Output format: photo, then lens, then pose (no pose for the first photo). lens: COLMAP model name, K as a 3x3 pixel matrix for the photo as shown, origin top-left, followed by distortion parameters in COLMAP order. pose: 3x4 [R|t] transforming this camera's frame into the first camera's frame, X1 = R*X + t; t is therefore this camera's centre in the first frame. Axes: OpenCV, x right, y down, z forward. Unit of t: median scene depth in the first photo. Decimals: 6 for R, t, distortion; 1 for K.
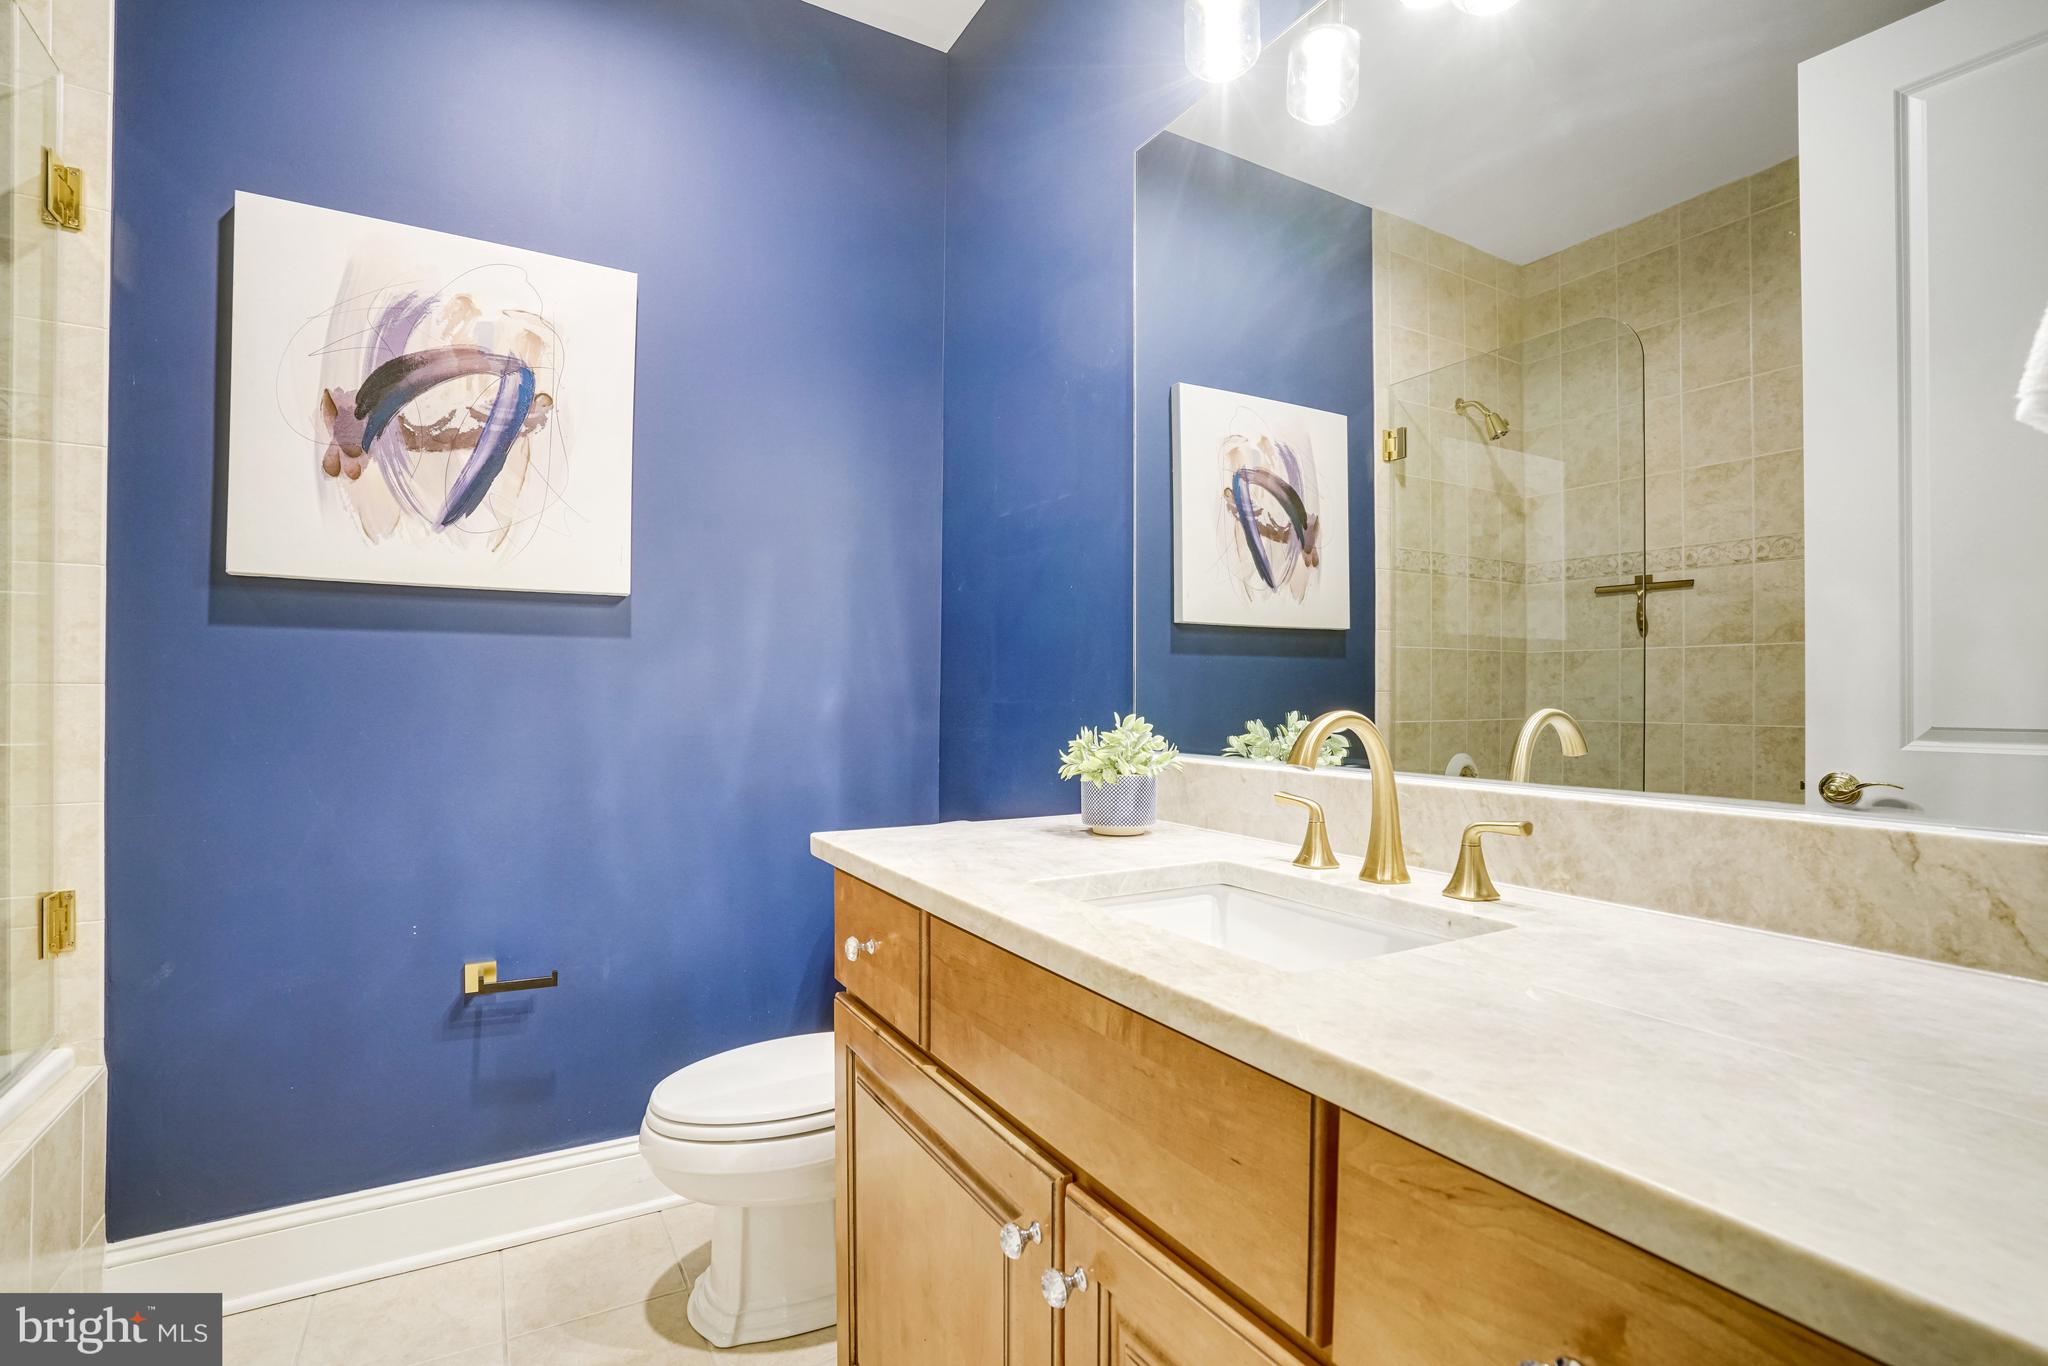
lens RADIAL K [[946.8, 0, 1017.6], [0, 946.8, 688.4], [0, 0, 1]] dist [-0.006011, 0.000415]
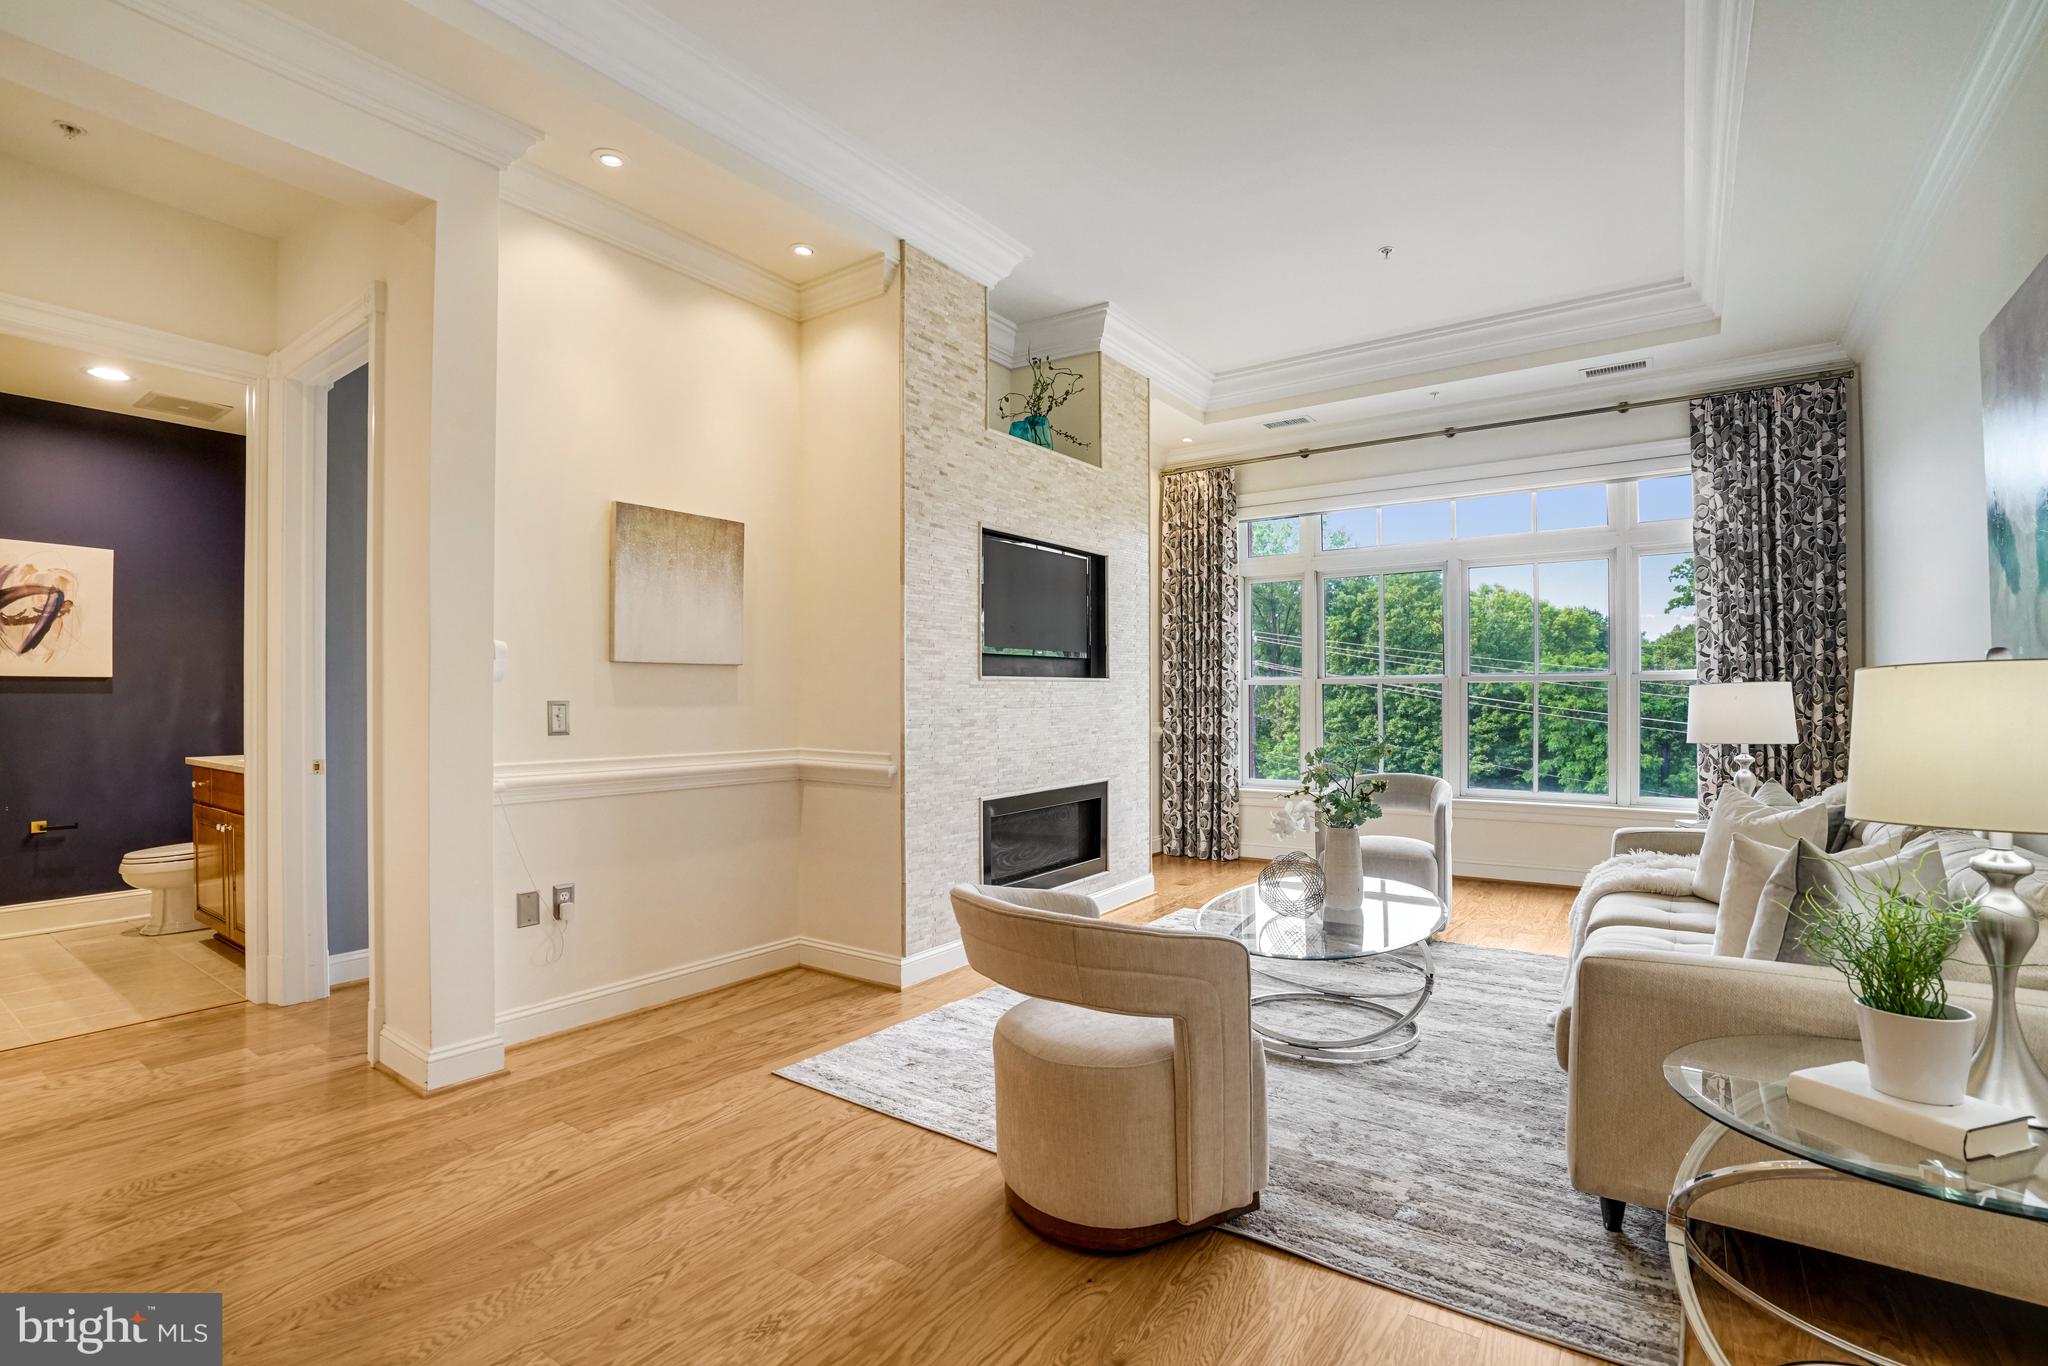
lens RADIAL K [[946.8, 0, 1028.5], [0, 946.8, 693.1], [0, 0, 1]] dist [-0.006011, 0.000415]
pose [[0.920432, -0.005453, 0.390864, 0.927940], [0.001614, 0.999947, 0.010150, -0.081045], [-0.390899, -0.008711, 0.920392, -2.451933]]
